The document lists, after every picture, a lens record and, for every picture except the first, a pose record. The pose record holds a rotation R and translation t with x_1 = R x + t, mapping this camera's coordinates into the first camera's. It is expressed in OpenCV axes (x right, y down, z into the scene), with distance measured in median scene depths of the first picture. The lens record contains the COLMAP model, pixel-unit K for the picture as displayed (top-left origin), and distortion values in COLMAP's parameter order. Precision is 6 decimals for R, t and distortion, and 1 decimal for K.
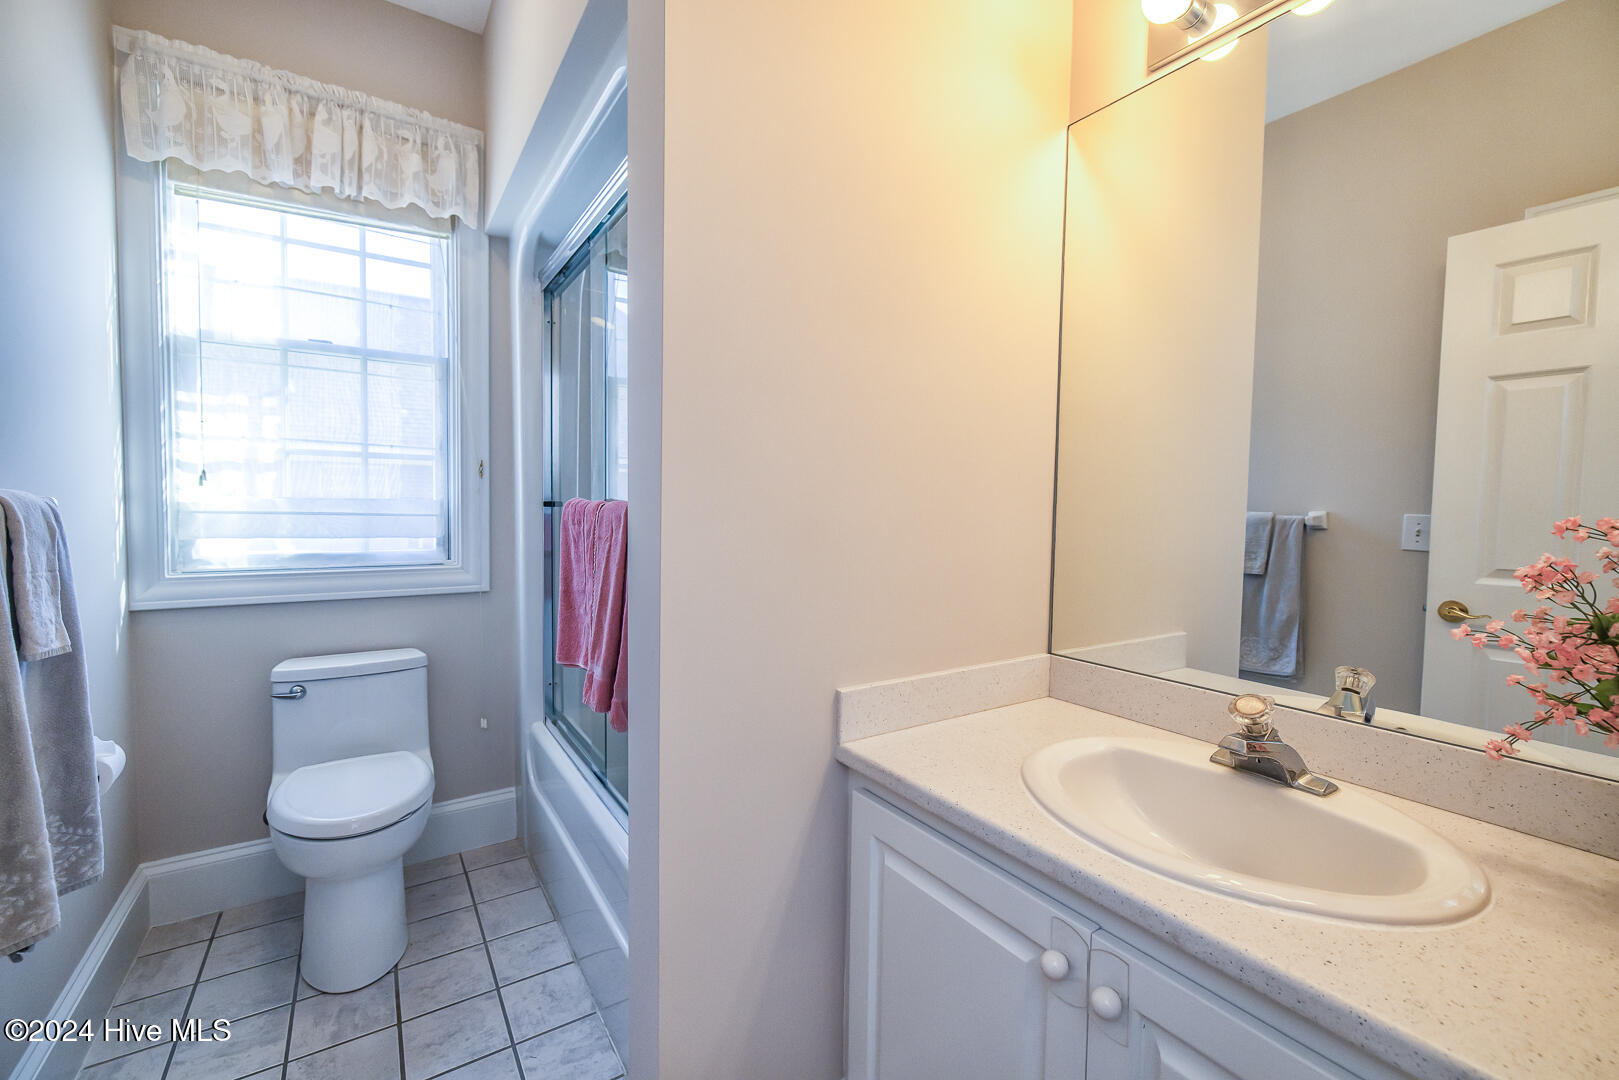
lens RADIAL K [[677.2, 0, 809.5], [0, 677.2, 540.0], [0, 0, 1]] dist [-0.002128, -0.000631]
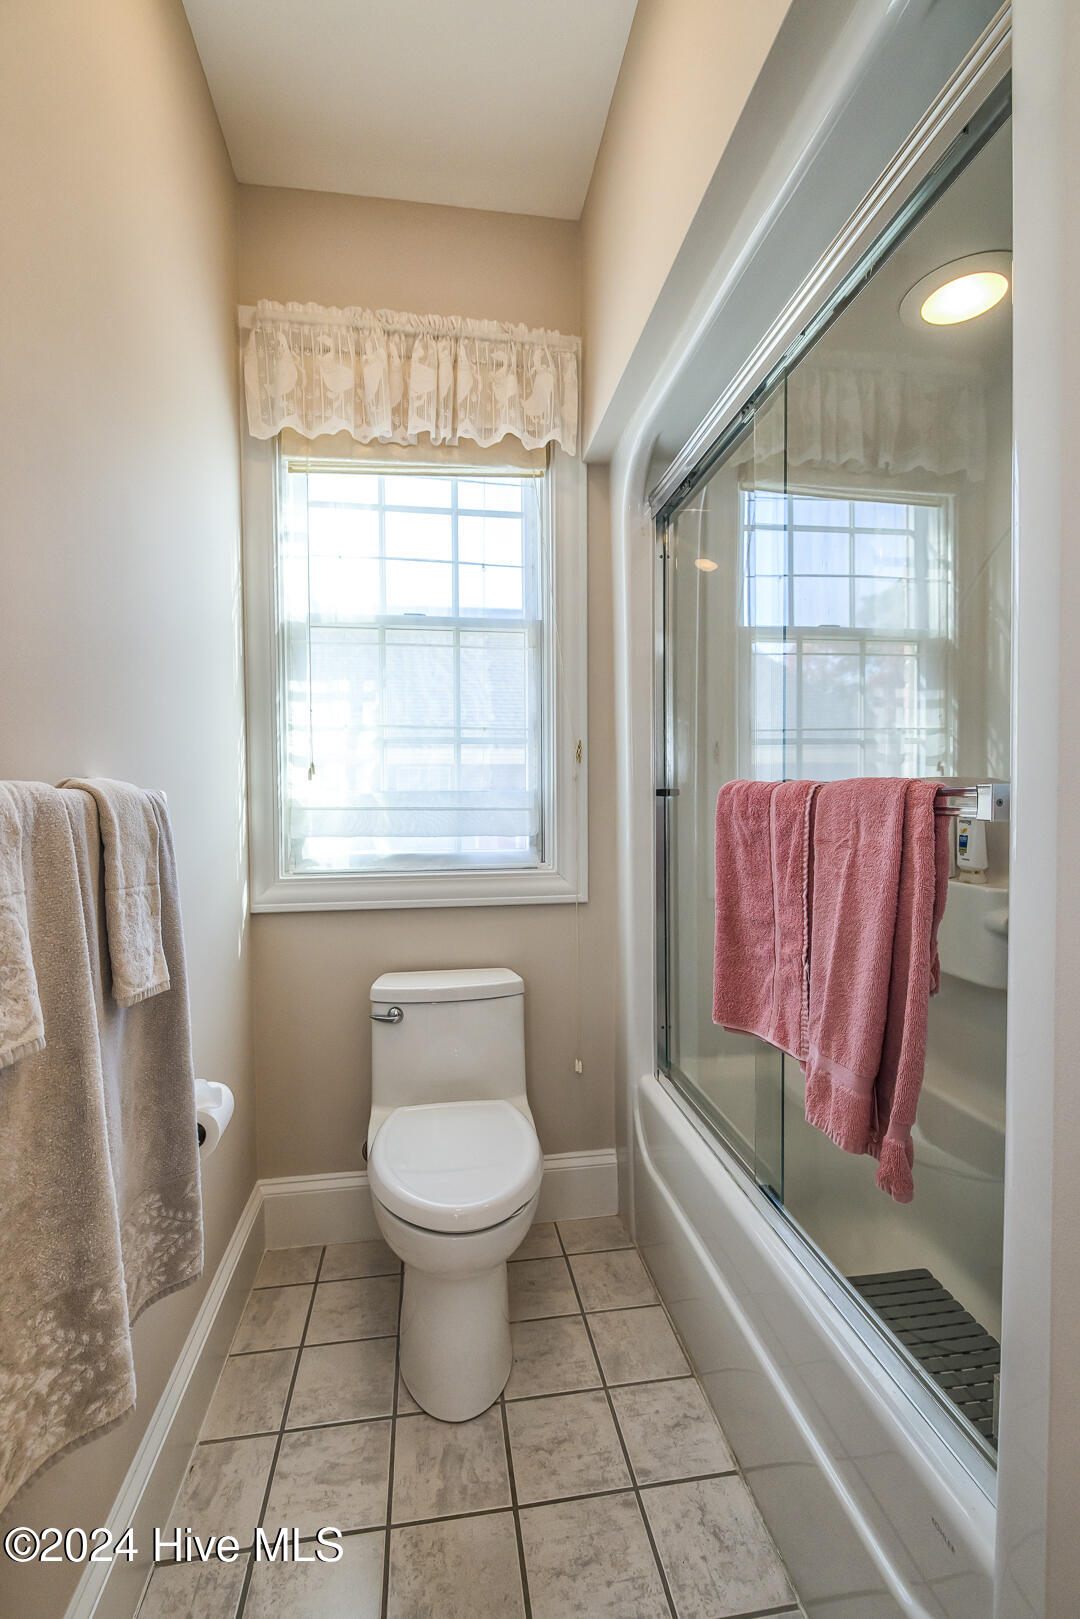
lens RADIAL K [[677.2, 0, 521.0], [0, 677.2, 827.1], [0, 0, 1]] dist [-0.002128, -0.000631]
pose [[0.904414, -0.003548, -0.426641, -0.241645], [-0.000521, 0.999956, -0.009419, -0.007657], [0.426656, 0.008741, 0.904372, 0.284155]]
